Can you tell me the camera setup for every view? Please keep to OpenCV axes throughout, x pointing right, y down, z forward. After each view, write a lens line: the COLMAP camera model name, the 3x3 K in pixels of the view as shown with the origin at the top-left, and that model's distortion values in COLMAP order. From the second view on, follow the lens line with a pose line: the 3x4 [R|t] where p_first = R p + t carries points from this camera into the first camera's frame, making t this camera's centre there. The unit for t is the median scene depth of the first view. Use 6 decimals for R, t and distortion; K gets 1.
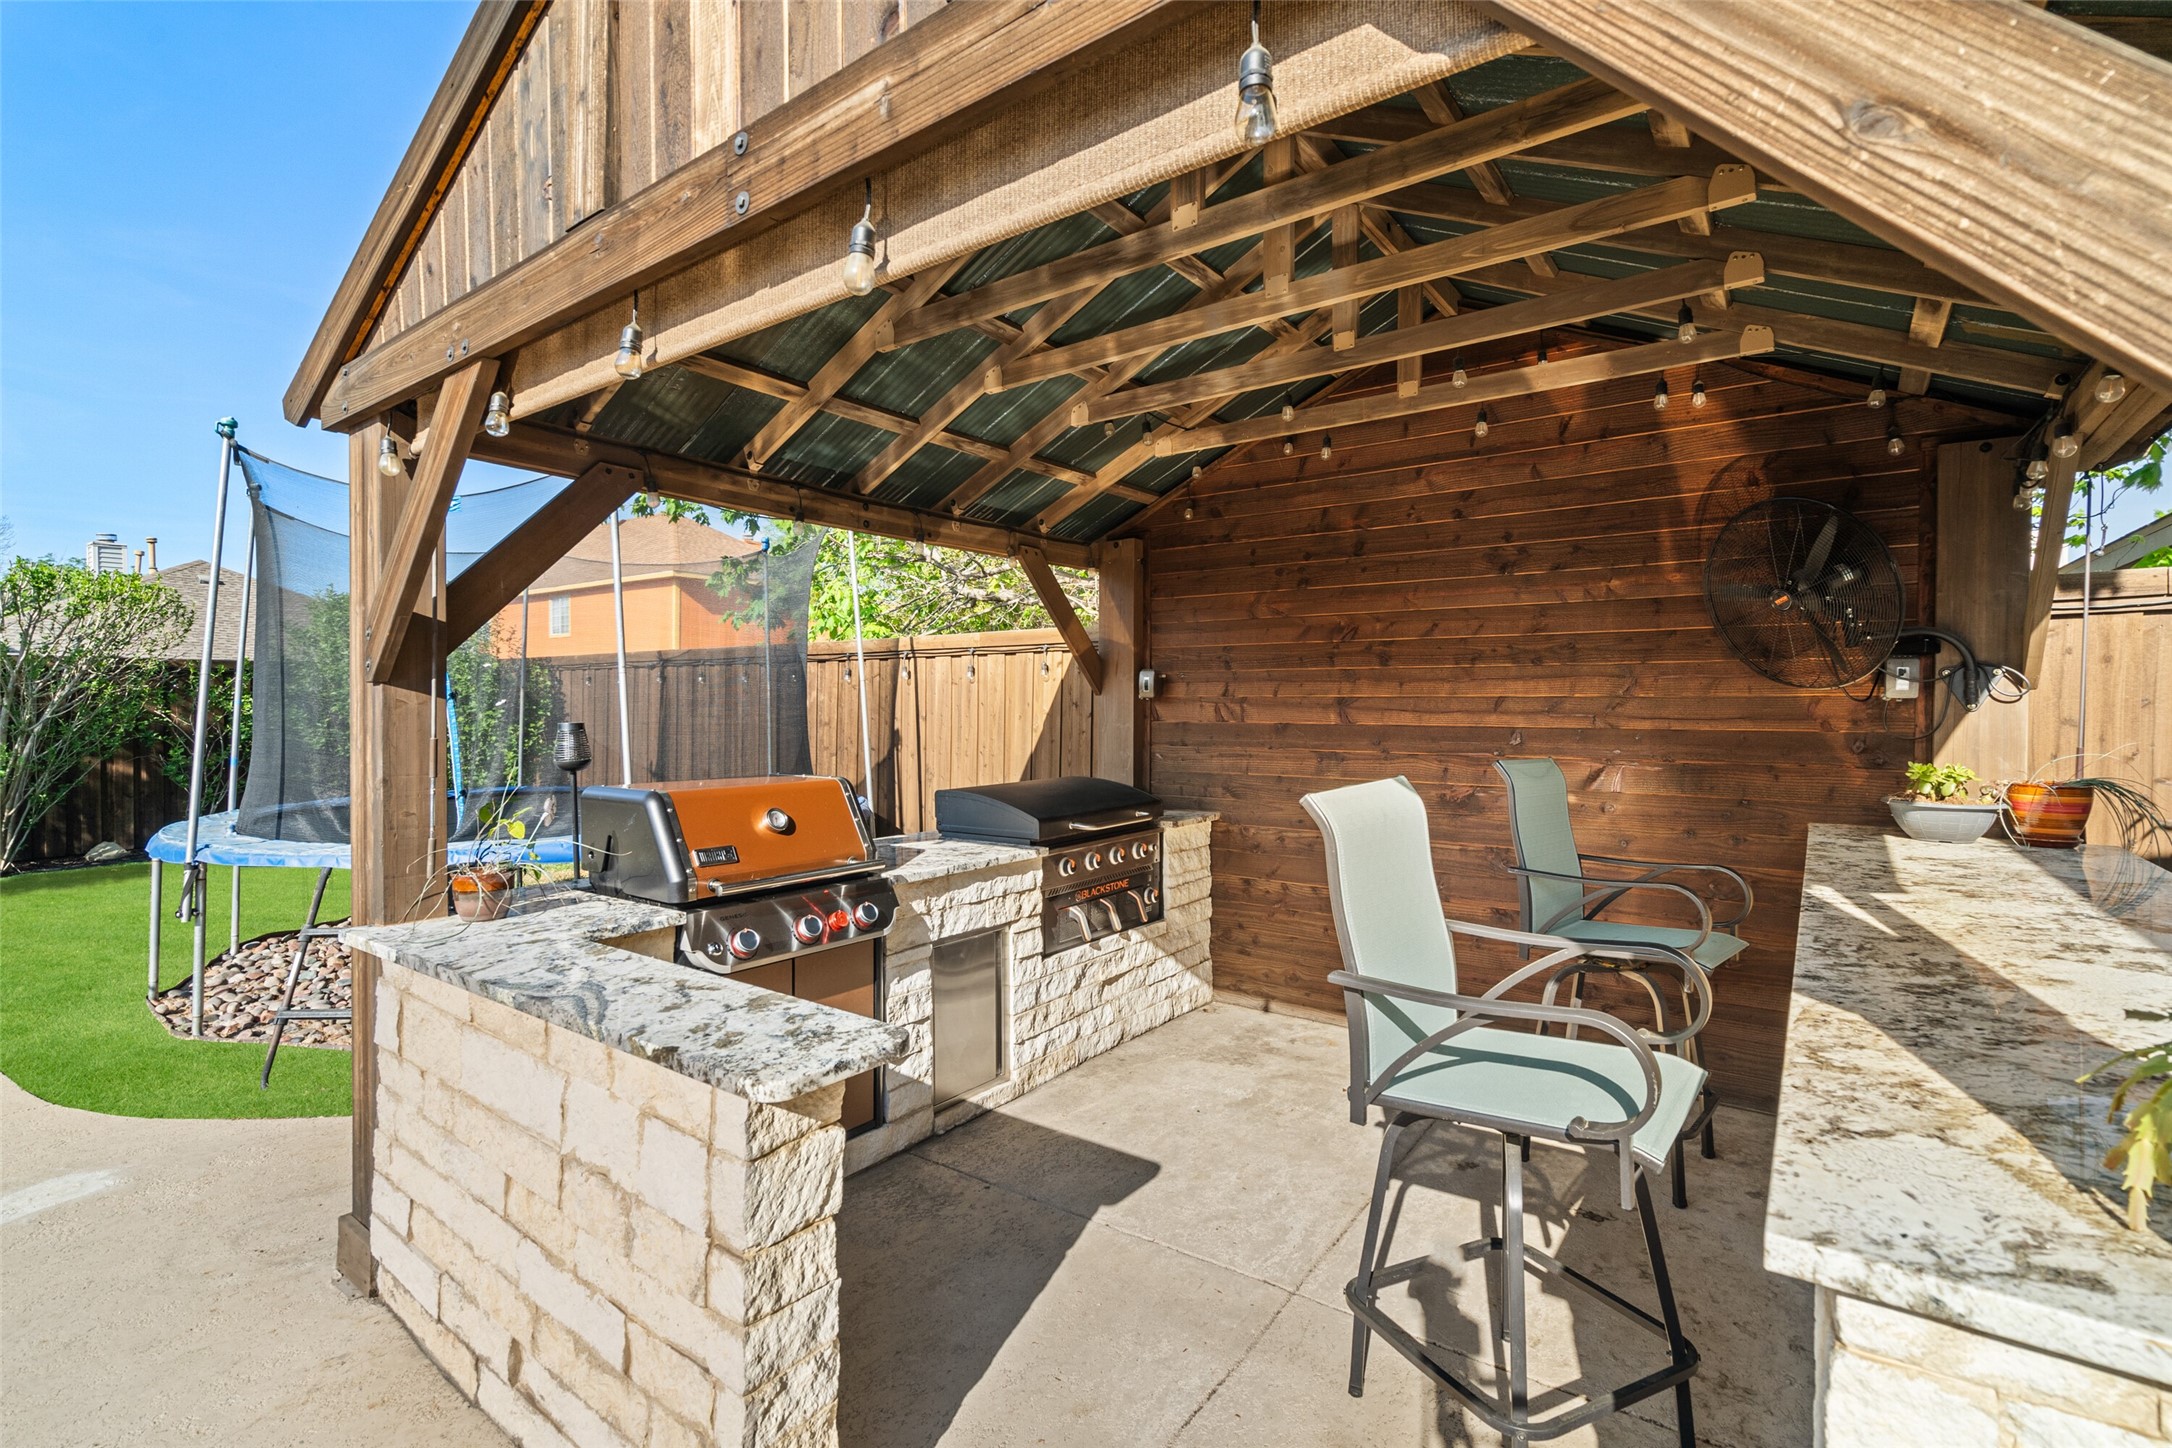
lens RADIAL K [[988.7, 0, 1090.9], [0, 988.7, 700.5], [0, 0, 1]] dist [0.000506, 0.000018]
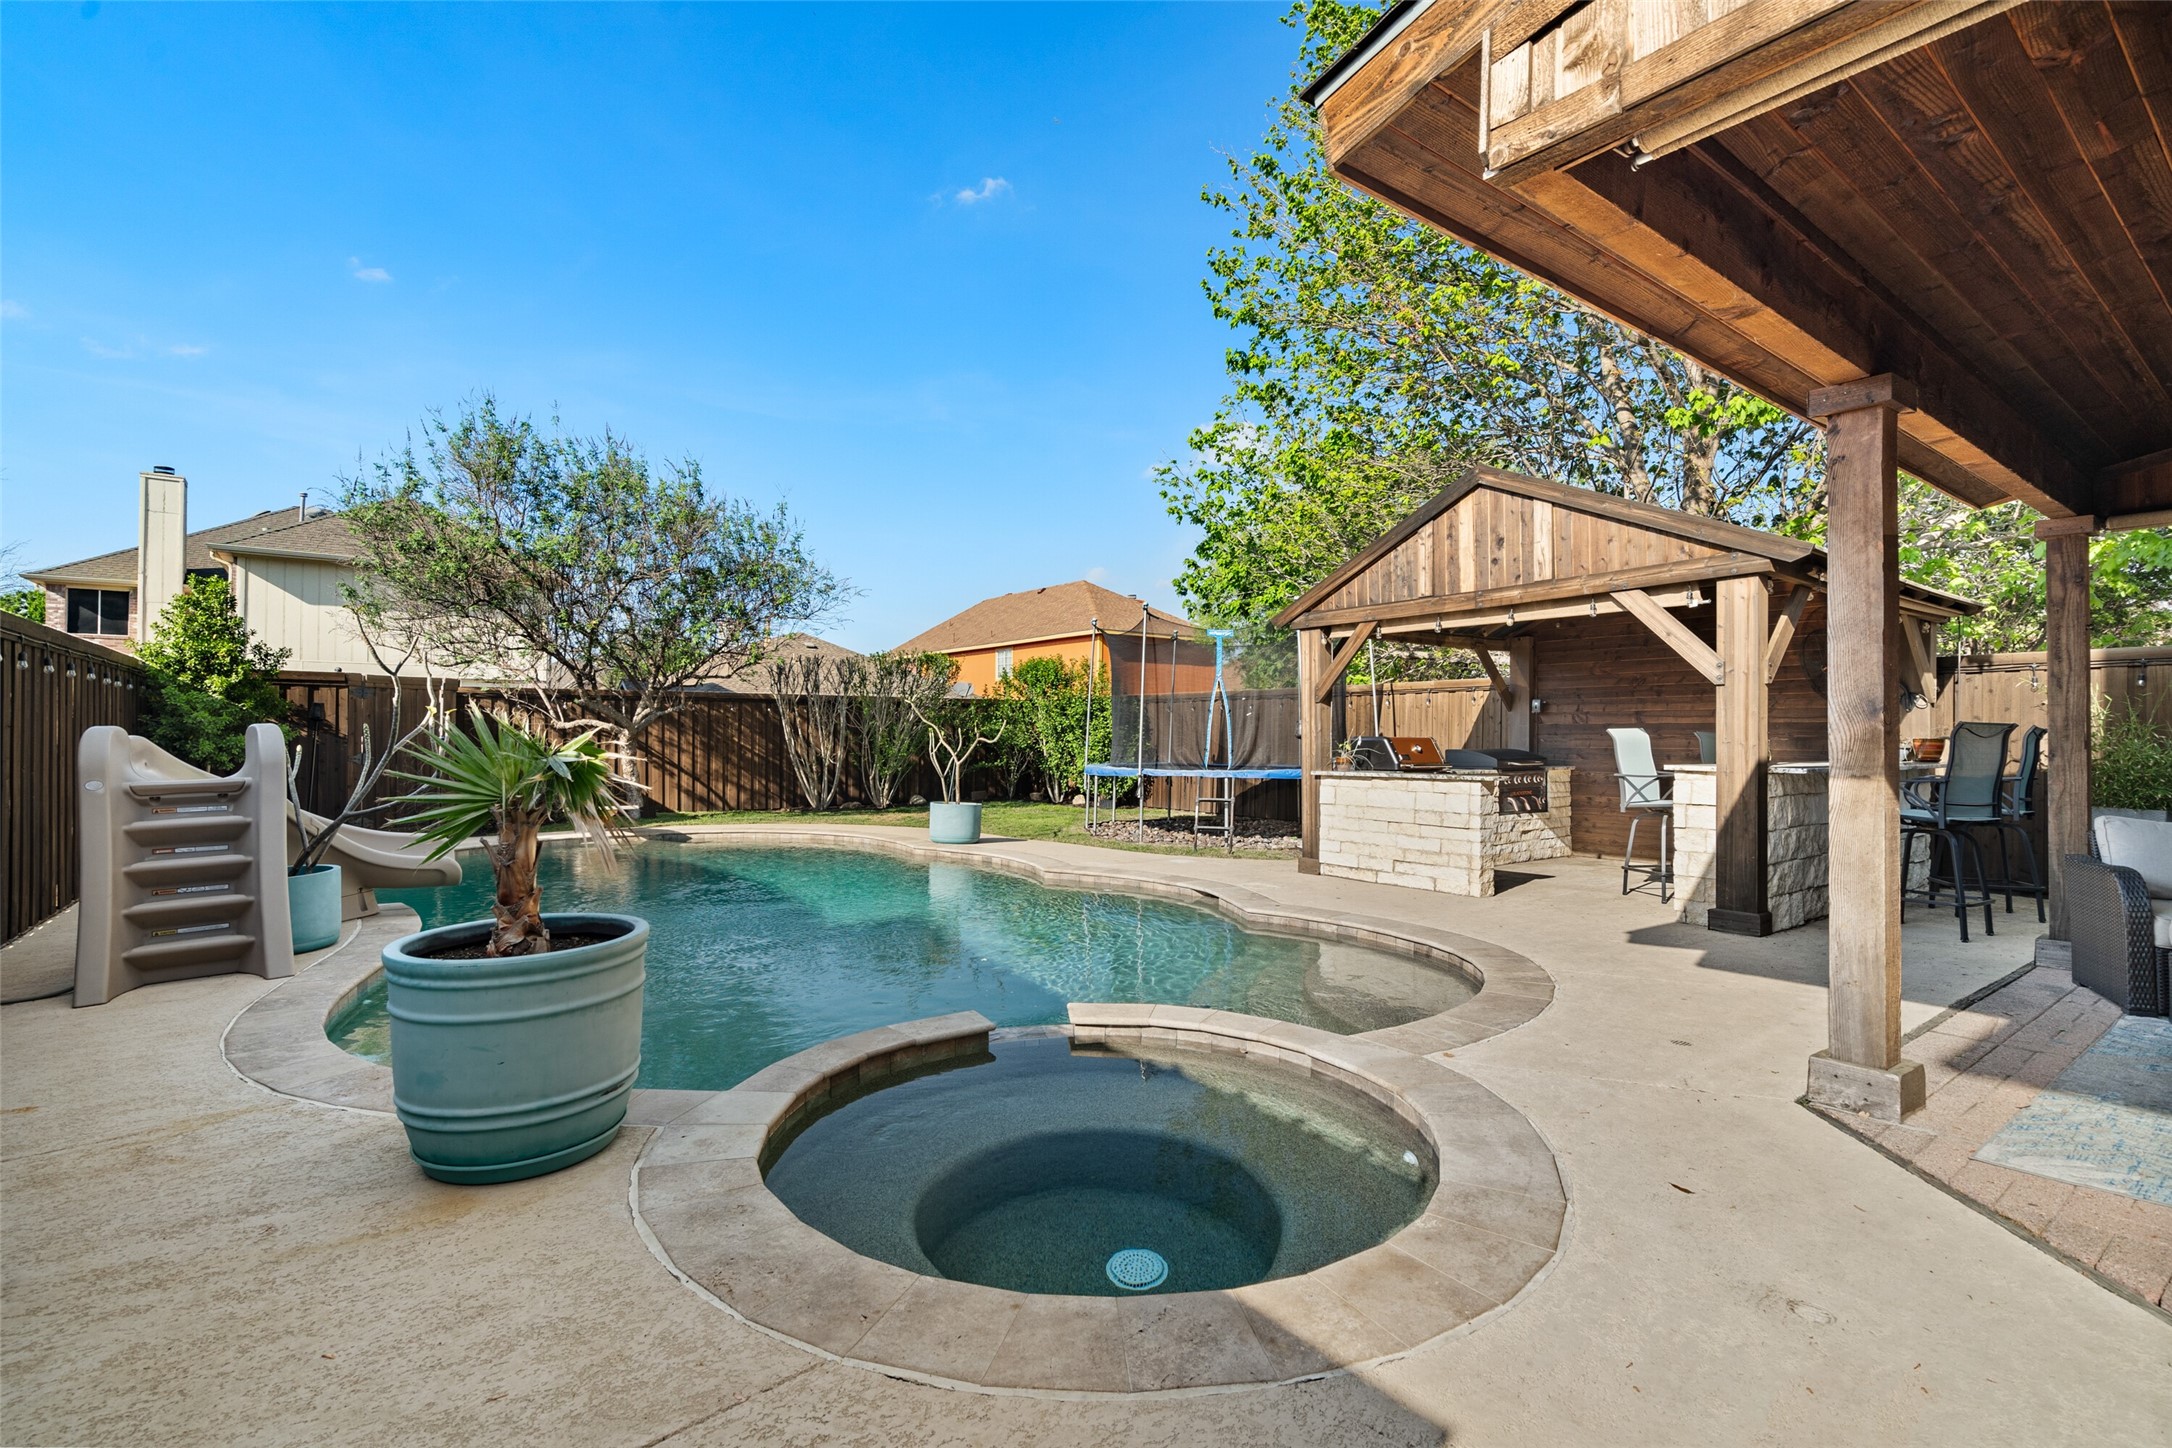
lens RADIAL K [[987.9, 0, 1086.0], [0, 987.9, 724.0], [0, 0, 1]] dist [0.001157, -0.000017]
pose [[0.952472, -0.002012, -0.304621, -0.228904], [-0.000783, 0.999959, -0.009052, 0.044211], [0.304626, 0.008860, 0.952431, -1.374770]]
